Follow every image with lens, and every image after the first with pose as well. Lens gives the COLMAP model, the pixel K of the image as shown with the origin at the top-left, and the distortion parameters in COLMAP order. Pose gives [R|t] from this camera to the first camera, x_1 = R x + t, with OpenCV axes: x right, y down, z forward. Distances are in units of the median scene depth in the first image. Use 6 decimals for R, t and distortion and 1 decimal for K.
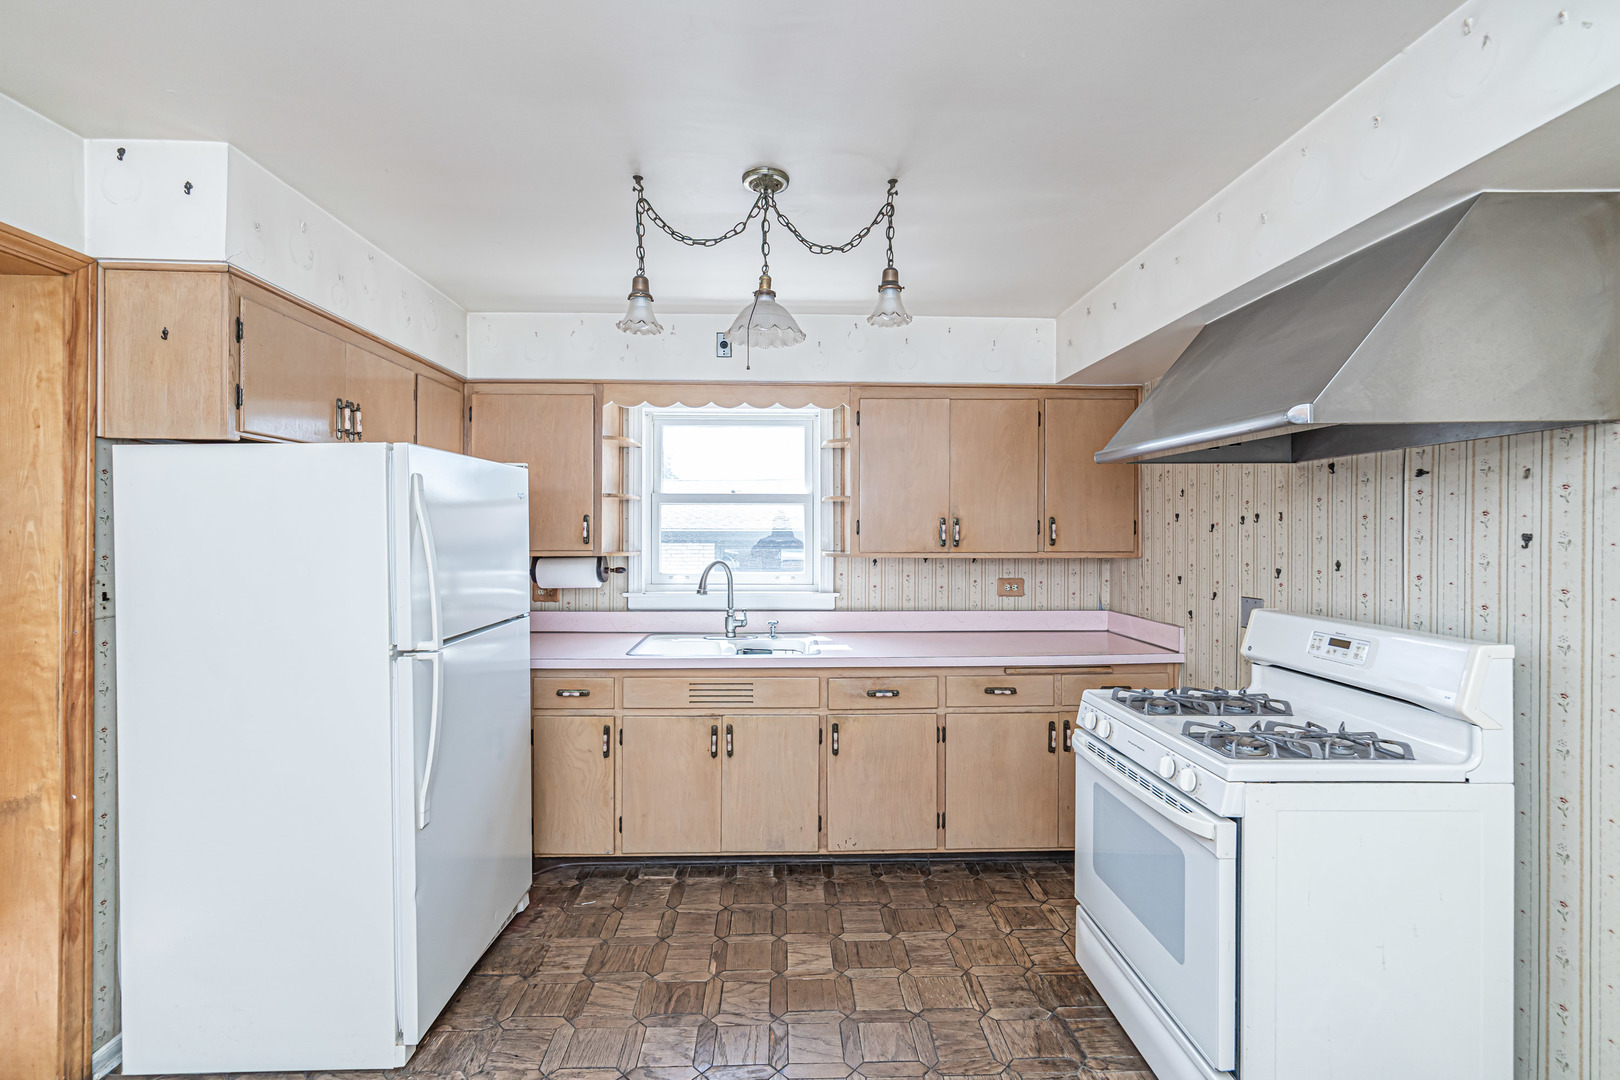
lens RADIAL K [[706.1, 0, 799.8], [0, 706.1, 535.0], [0, 0, 1]] dist [0.005348, -0.001118]
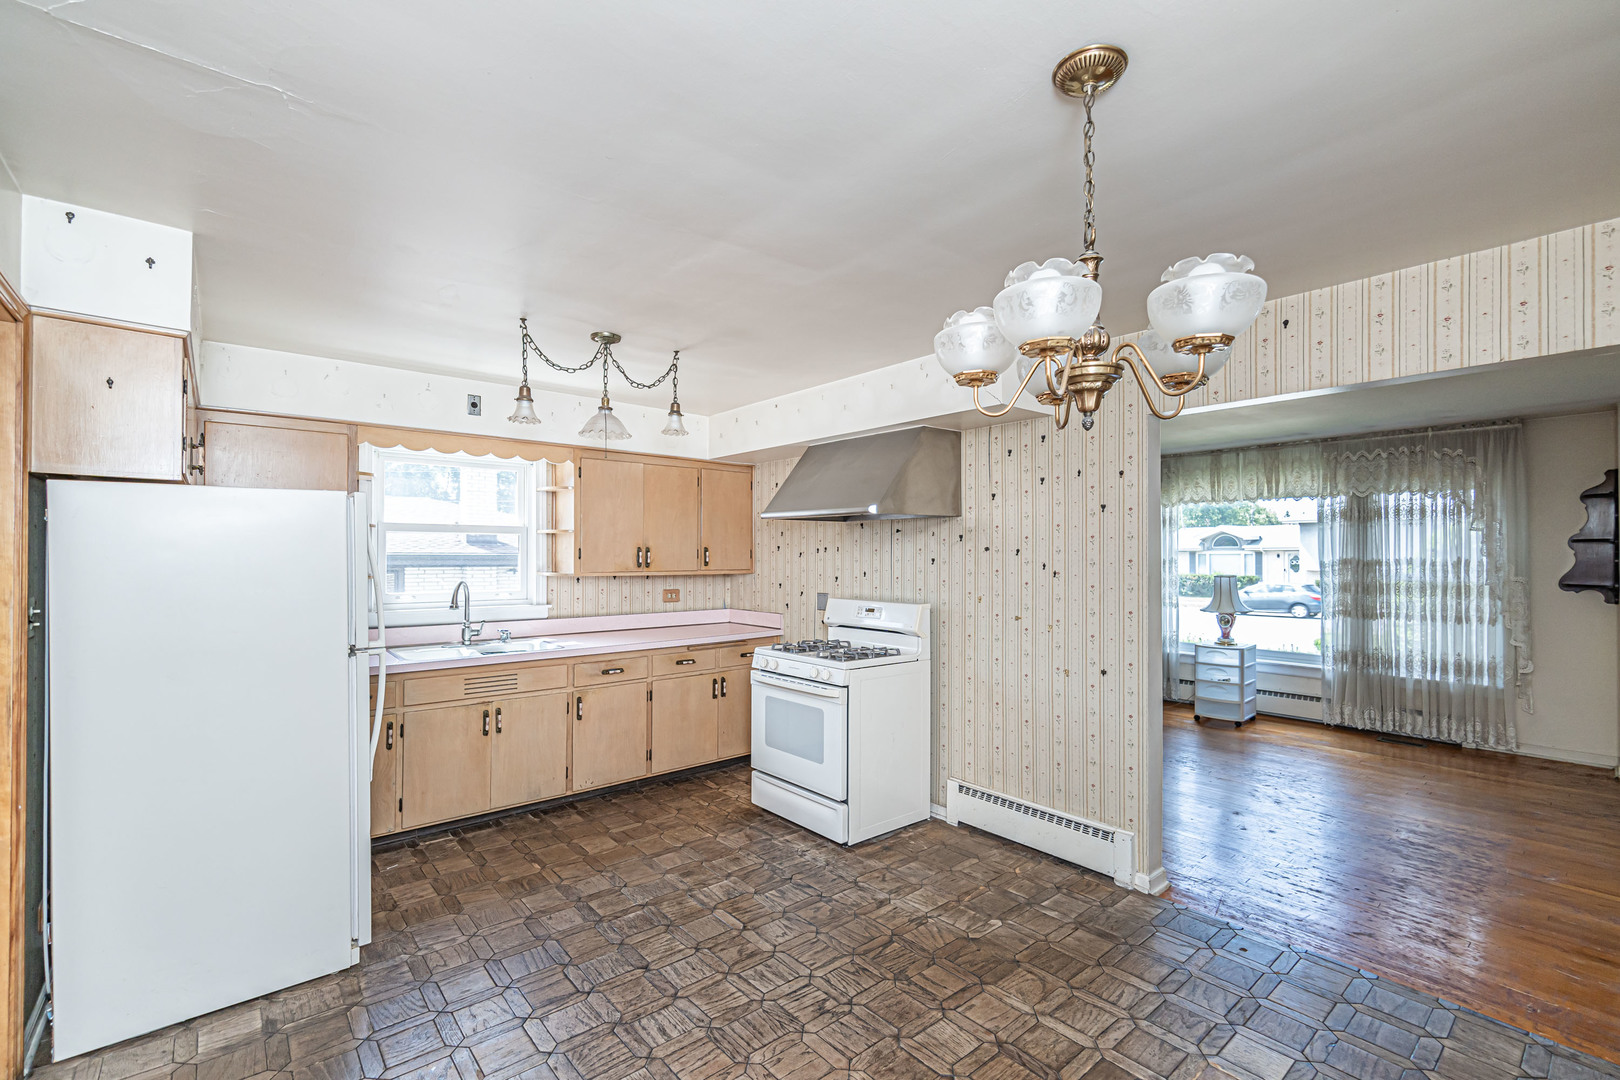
lens RADIAL K [[706.1, 0, 806.2], [0, 706.1, 555.5], [0, 0, 1]] dist [0.005348, -0.001118]
pose [[0.784342, -0.000428, 0.620328, -0.474356], [0.002330, 0.999995, -0.002256, -0.004048], [-0.620324, 0.003214, 0.784339, -0.366342]]
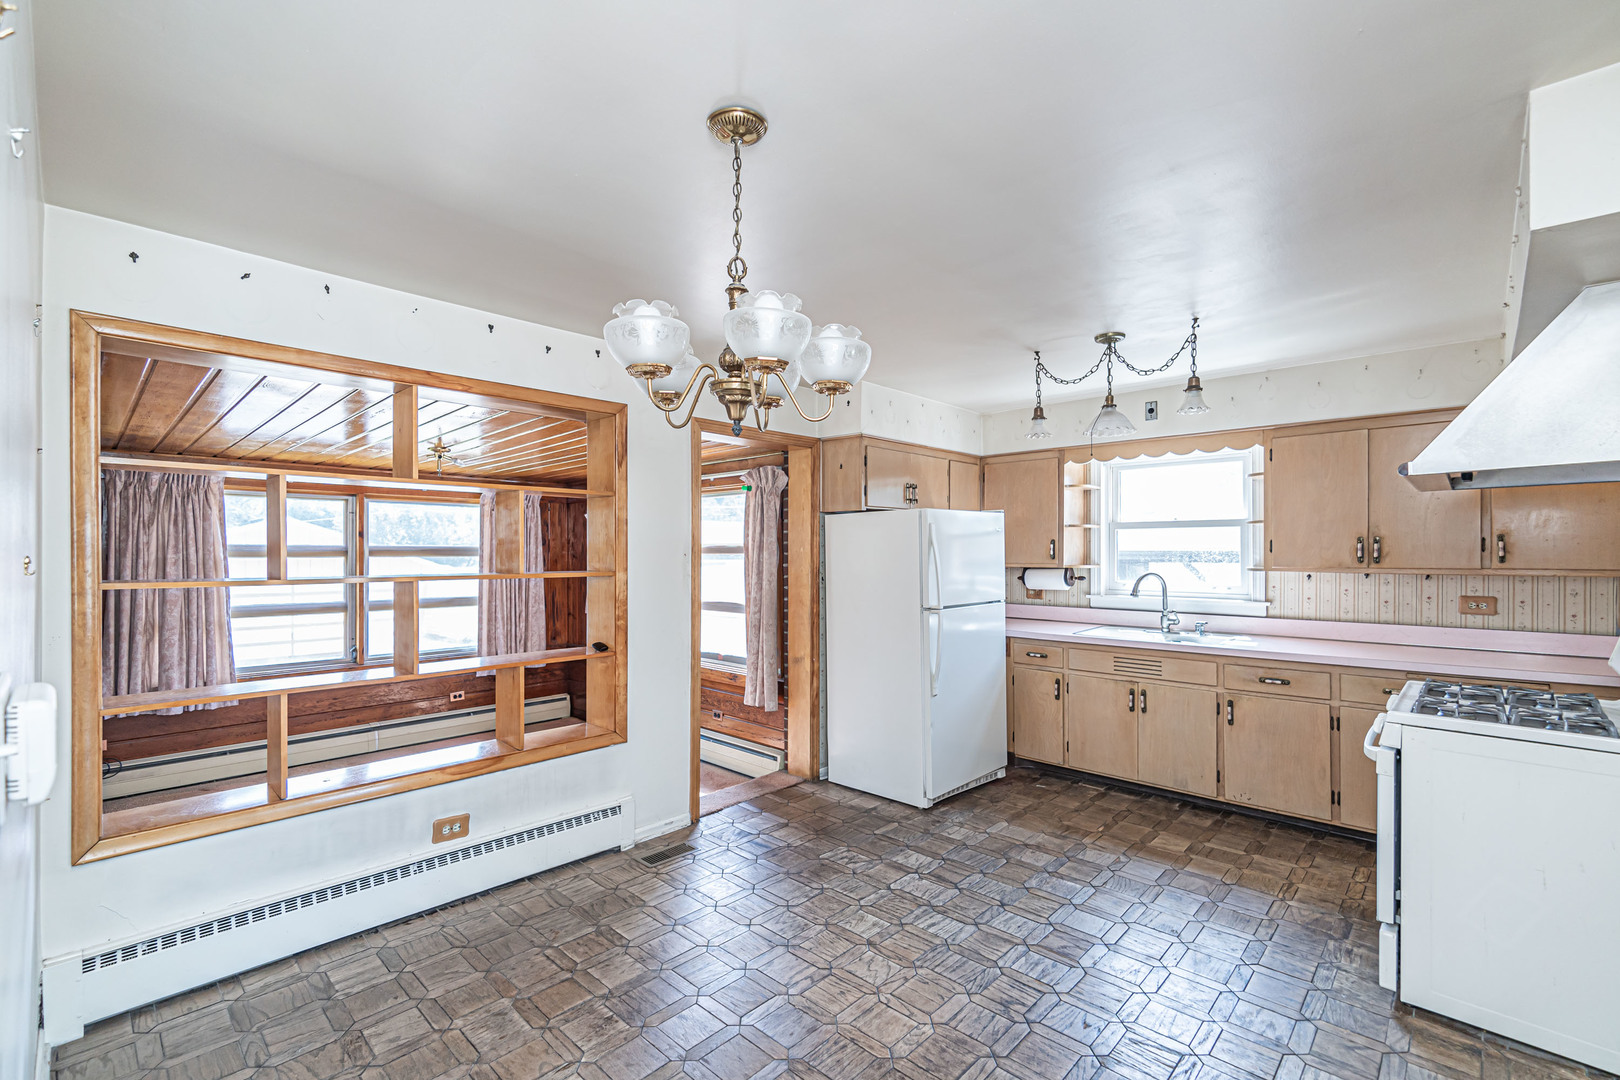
lens RADIAL K [[706.1, 0, 804.6], [0, 706.1, 556.1], [0, 0, 1]] dist [0.005348, -0.001118]
pose [[0.703281, 0.000628, -0.710912, 0.435516], [0.000045, 1.000000, 0.000928, 0.005317], [0.710912, -0.000685, 0.703280, -0.467022]]
